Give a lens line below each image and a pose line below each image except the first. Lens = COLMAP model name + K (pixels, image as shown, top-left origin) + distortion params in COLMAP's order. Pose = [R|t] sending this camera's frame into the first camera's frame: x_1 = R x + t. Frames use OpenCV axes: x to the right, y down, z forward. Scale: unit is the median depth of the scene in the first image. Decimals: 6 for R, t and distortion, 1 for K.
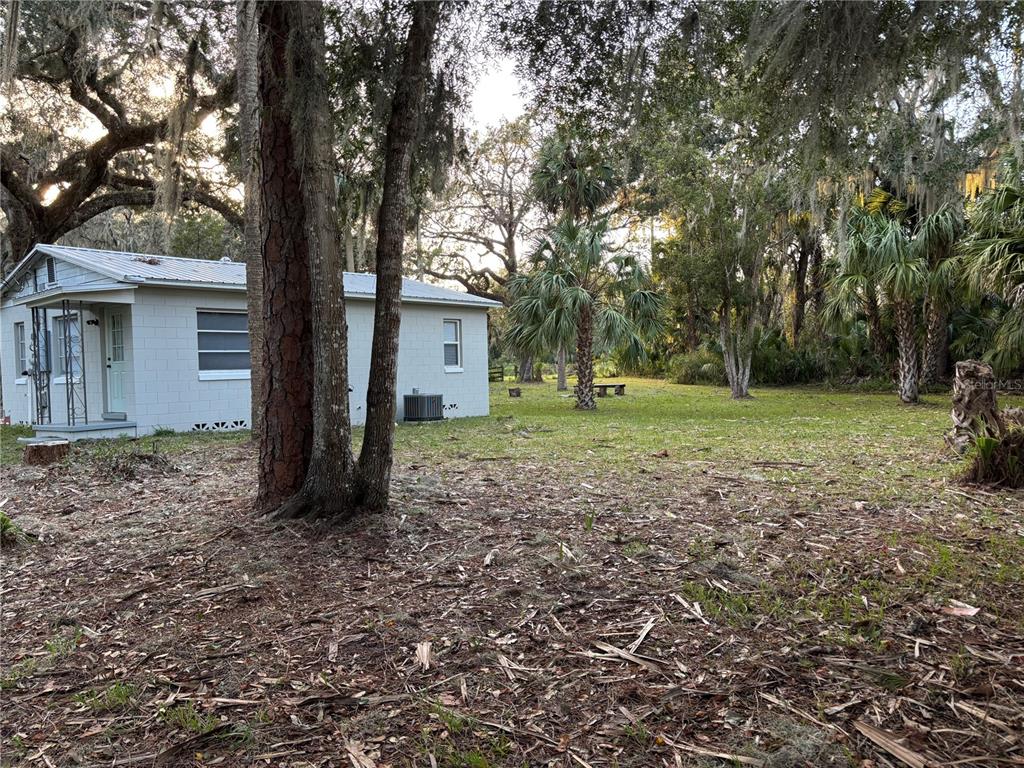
lens RADIAL K [[772.6, 0, 512.4], [0, 772.6, 383.1], [0, 0, 1]] dist [0.051044, -0.055130]
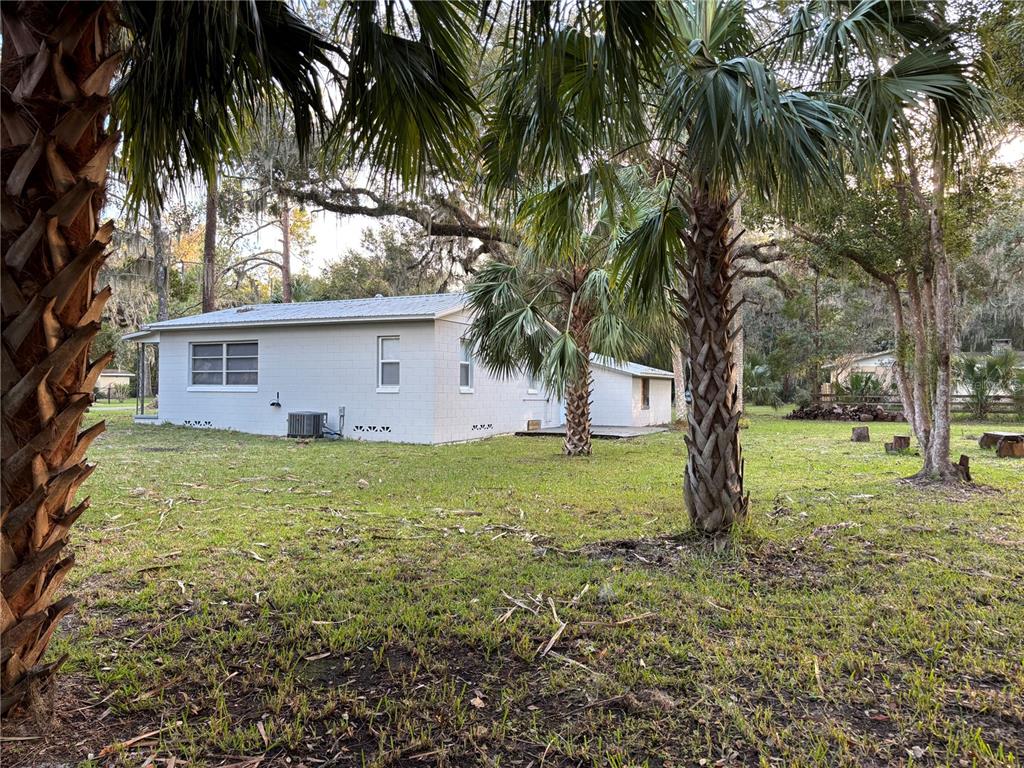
lens RADIAL K [[772.6, 0, 506.5], [0, 772.6, 383.4], [0, 0, 1]] dist [0.051044, -0.055130]
pose [[0.252437, 0.013575, -0.967518, 1.147935], [-0.036994, 0.999306, 0.004368, -0.046148], [0.966906, 0.034689, 0.252764, 1.183340]]
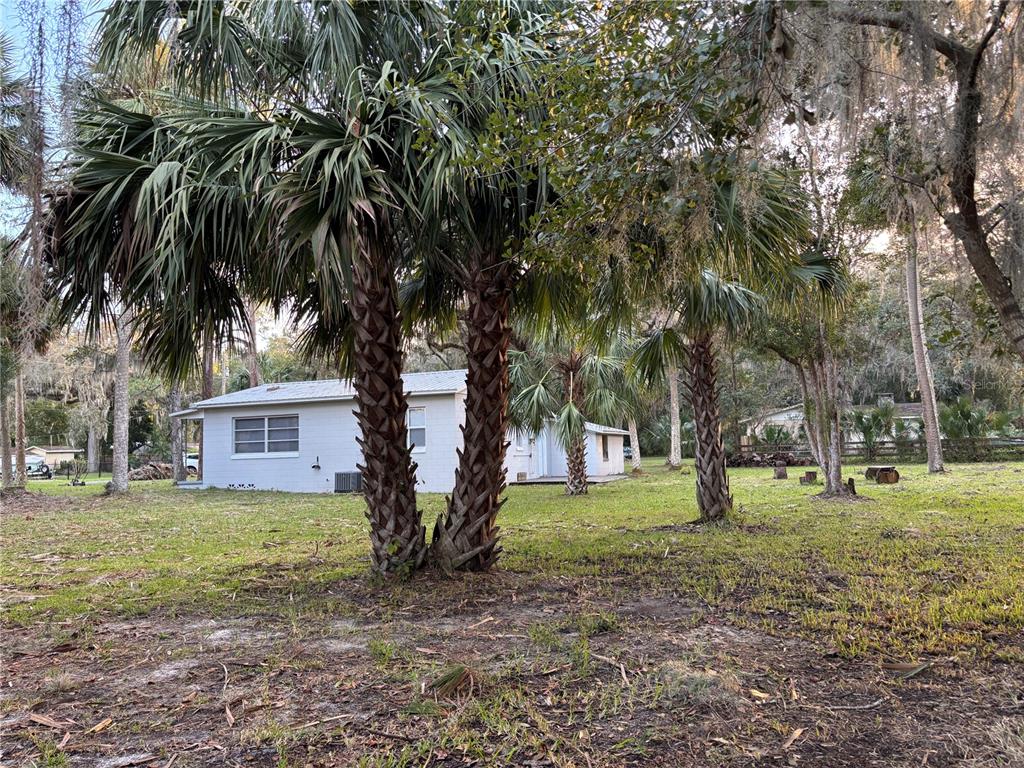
lens RADIAL K [[772.6, 0, 512.3], [0, 772.6, 377.0], [0, 0, 1]] dist [0.051044, -0.055130]
pose [[0.356078, -0.080027, -0.931023, 1.414209], [-0.003275, 0.996213, -0.086883, -0.036726], [0.934451, 0.033986, 0.354467, 0.942670]]
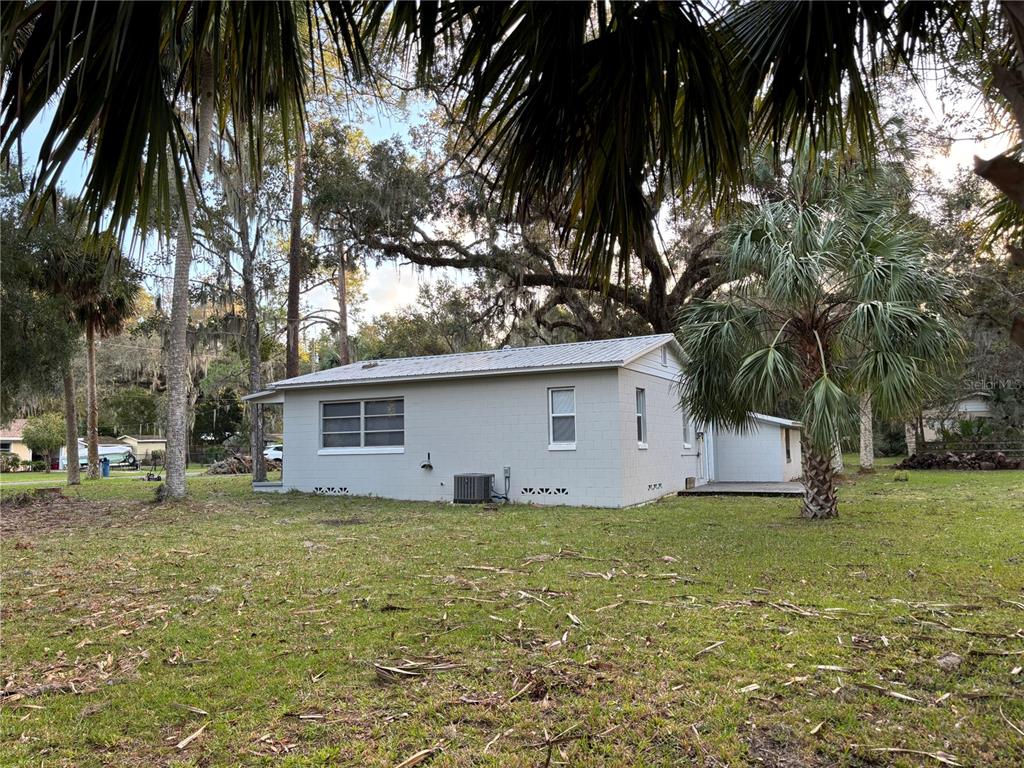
lens RADIAL K [[772.6, 0, 509.3], [0, 772.6, 379.8], [0, 0, 1]] dist [0.051044, -0.055130]
pose [[0.251288, -0.067890, -0.965528, 0.961551], [-0.011550, 0.997256, -0.073127, -0.037920], [0.967843, 0.029528, 0.249815, 0.958148]]
